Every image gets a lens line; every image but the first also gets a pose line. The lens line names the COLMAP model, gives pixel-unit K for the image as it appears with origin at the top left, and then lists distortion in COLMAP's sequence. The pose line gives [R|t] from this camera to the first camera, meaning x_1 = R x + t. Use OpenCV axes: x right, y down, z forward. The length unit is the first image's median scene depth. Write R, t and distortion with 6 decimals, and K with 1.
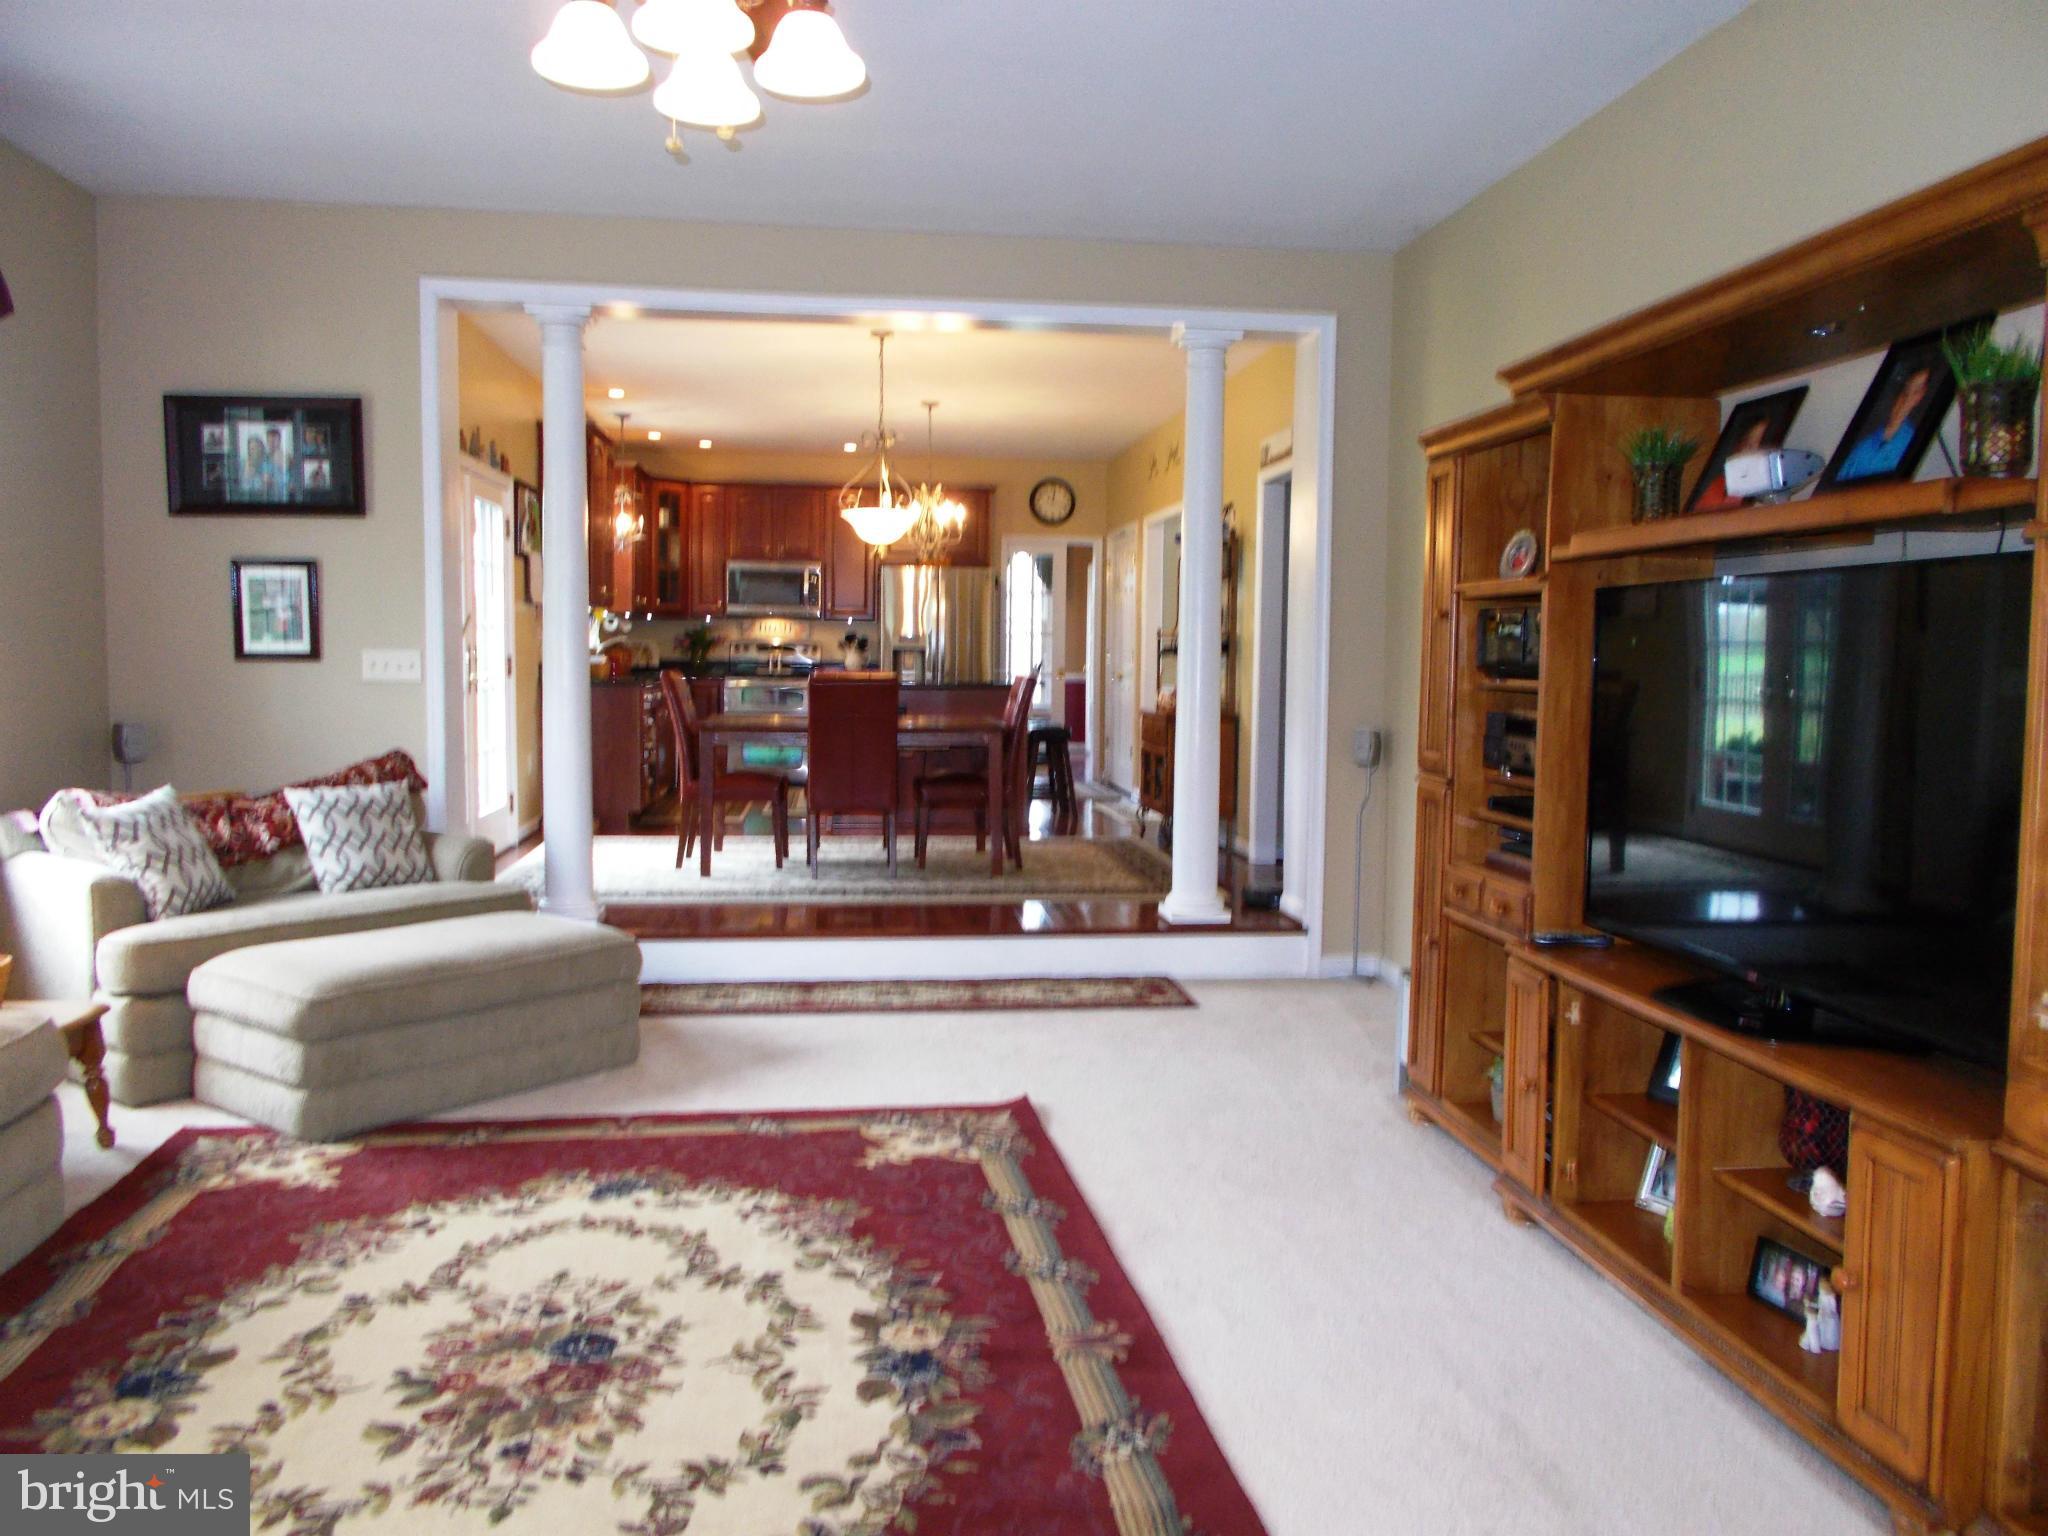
lens RADIAL K [[1586.5, 0, 1011.3], [0, 1586.5, 775.2], [0, 0, 1]] dist [0.023846, -0.011961]
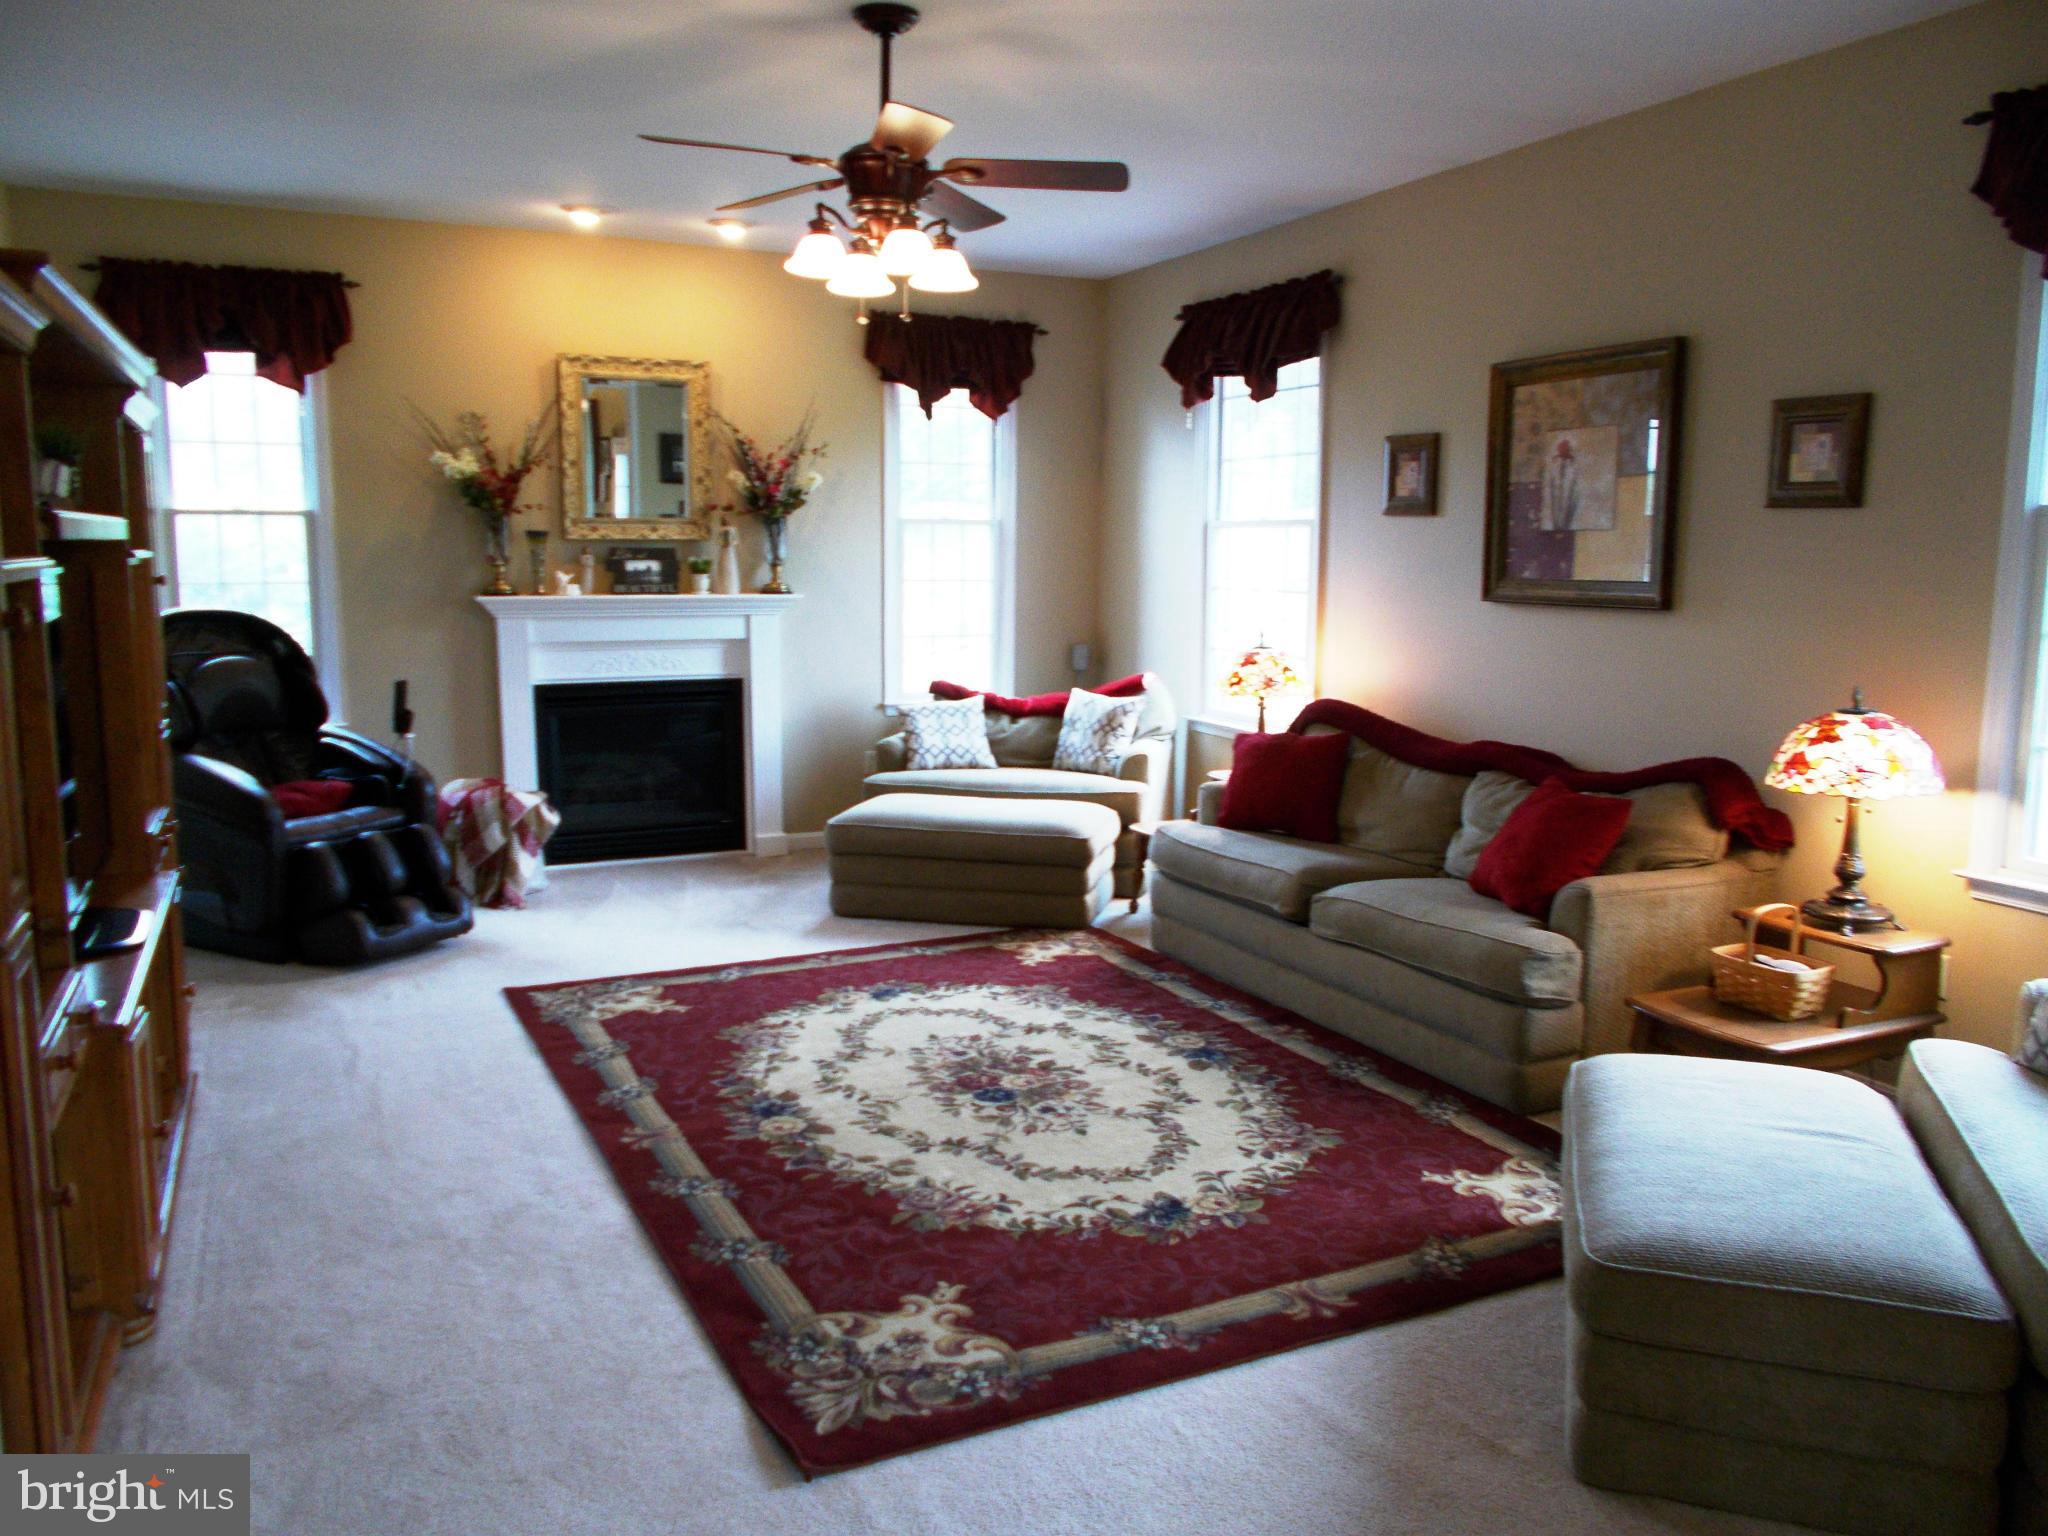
lens RADIAL K [[1586.5, 0, 1025.1], [0, 1586.5, 767.3], [0, 0, 1]] dist [0.023846, -0.011961]
pose [[-0.949285, 0.030301, -0.312952, 0.159692], [-0.039460, 0.975994, 0.214194, -0.257921], [0.311930, 0.215681, -0.925301, 2.245076]]
